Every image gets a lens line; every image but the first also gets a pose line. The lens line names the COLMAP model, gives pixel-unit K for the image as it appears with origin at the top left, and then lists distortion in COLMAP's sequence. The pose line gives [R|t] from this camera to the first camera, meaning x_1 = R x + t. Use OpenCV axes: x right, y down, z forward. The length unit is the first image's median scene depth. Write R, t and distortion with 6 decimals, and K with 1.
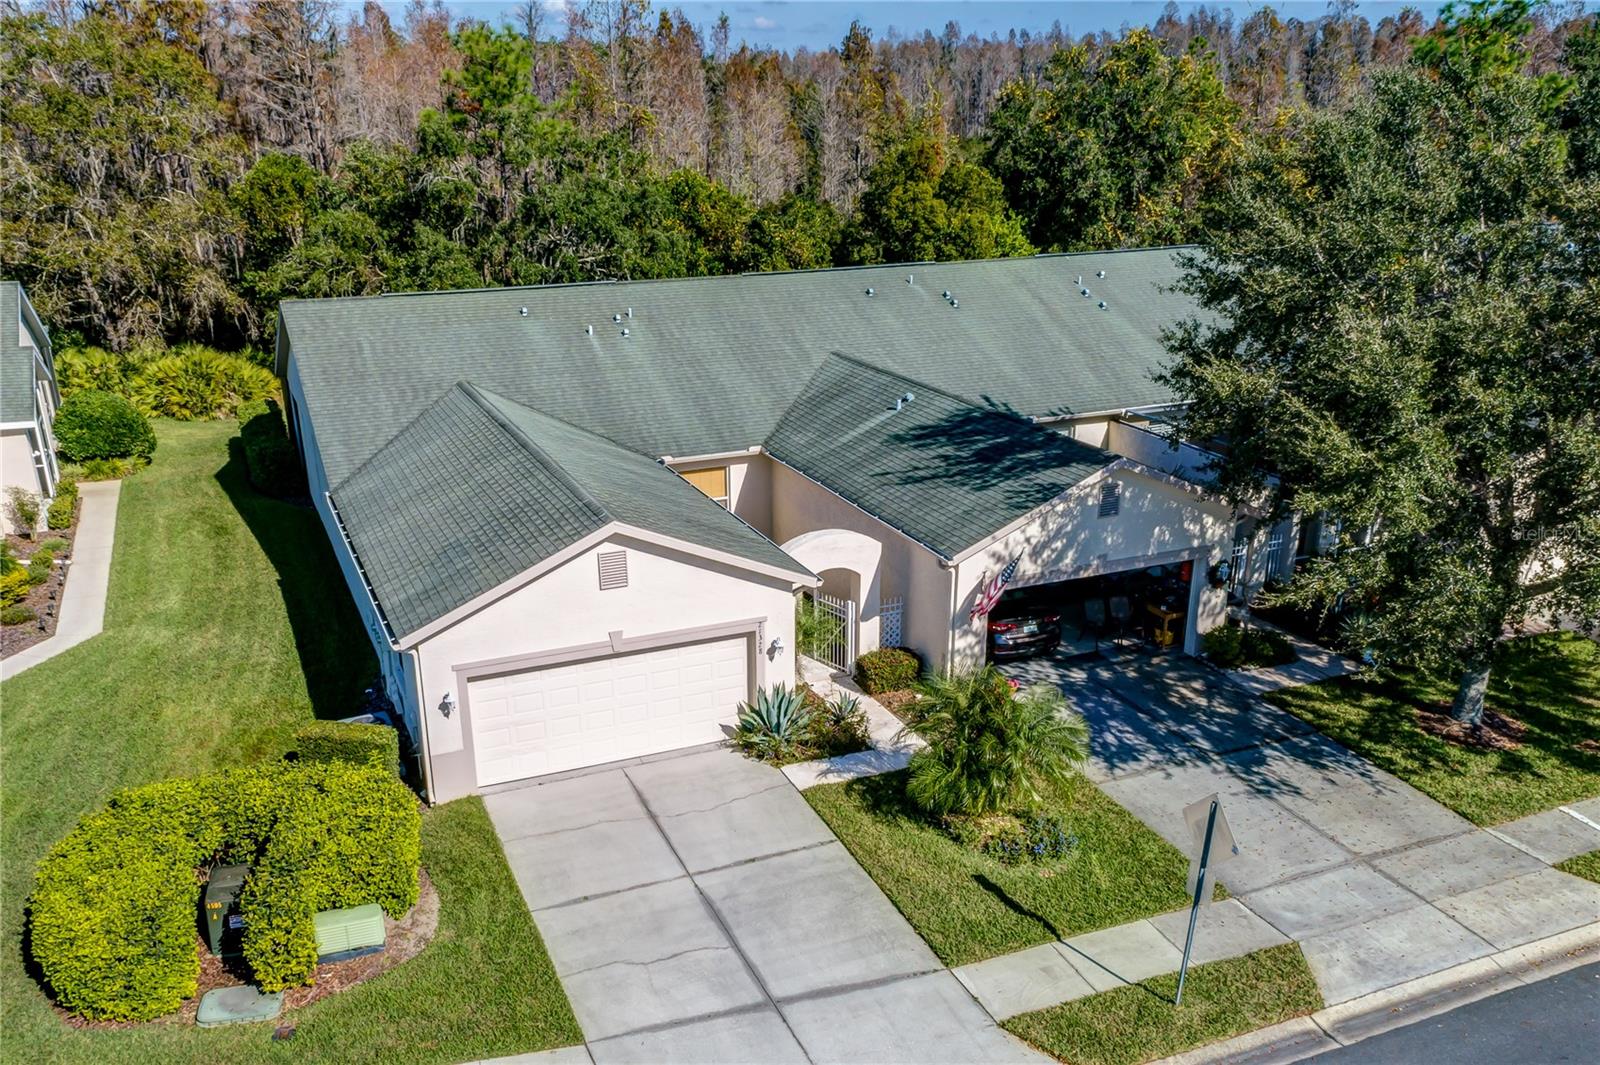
lens RADIAL K [[1387.4, 0, 800.0], [0, 1387.4, 532.5], [0, 0, 1]] dist [0.009195, -0.000316]
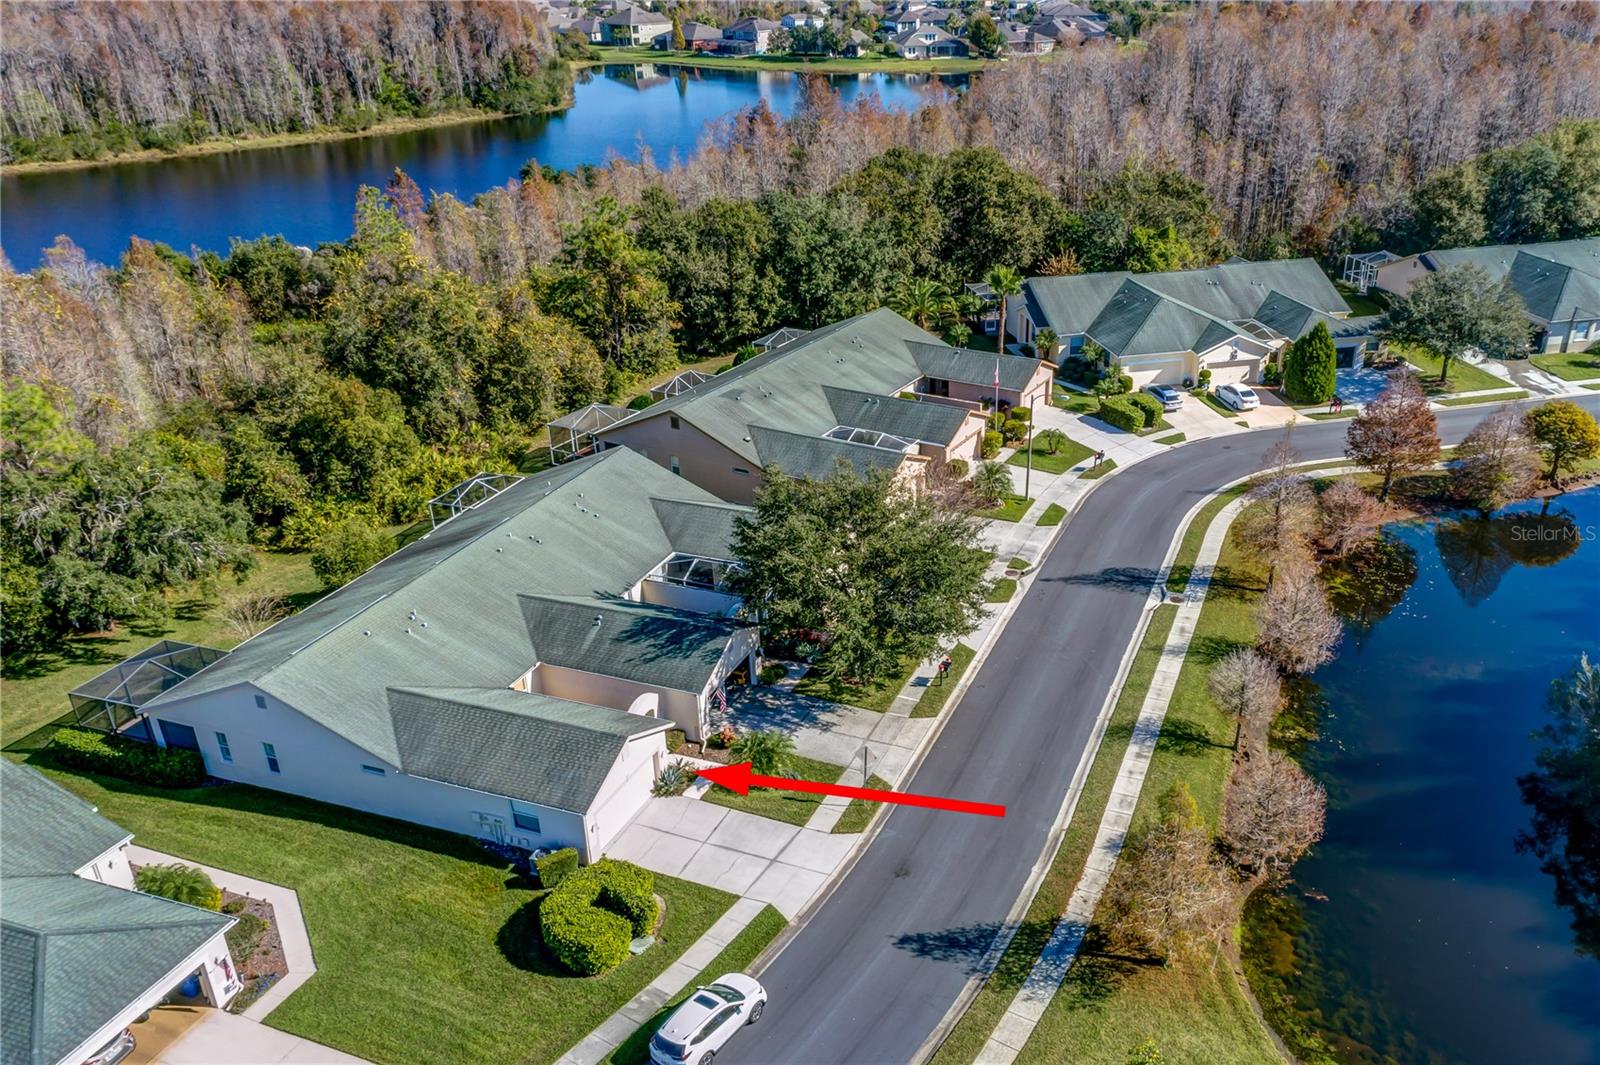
lens RADIAL K [[1387.4, 0, 800.0], [0, 1387.4, 532.5], [0, 0, 1]] dist [0.009195, -0.000316]
pose [[0.720718, -0.324148, 0.612775, -1.267141], [0.246281, 0.946006, 0.210756, -0.776130], [-0.648005, -0.000980, 0.761635, -1.105602]]
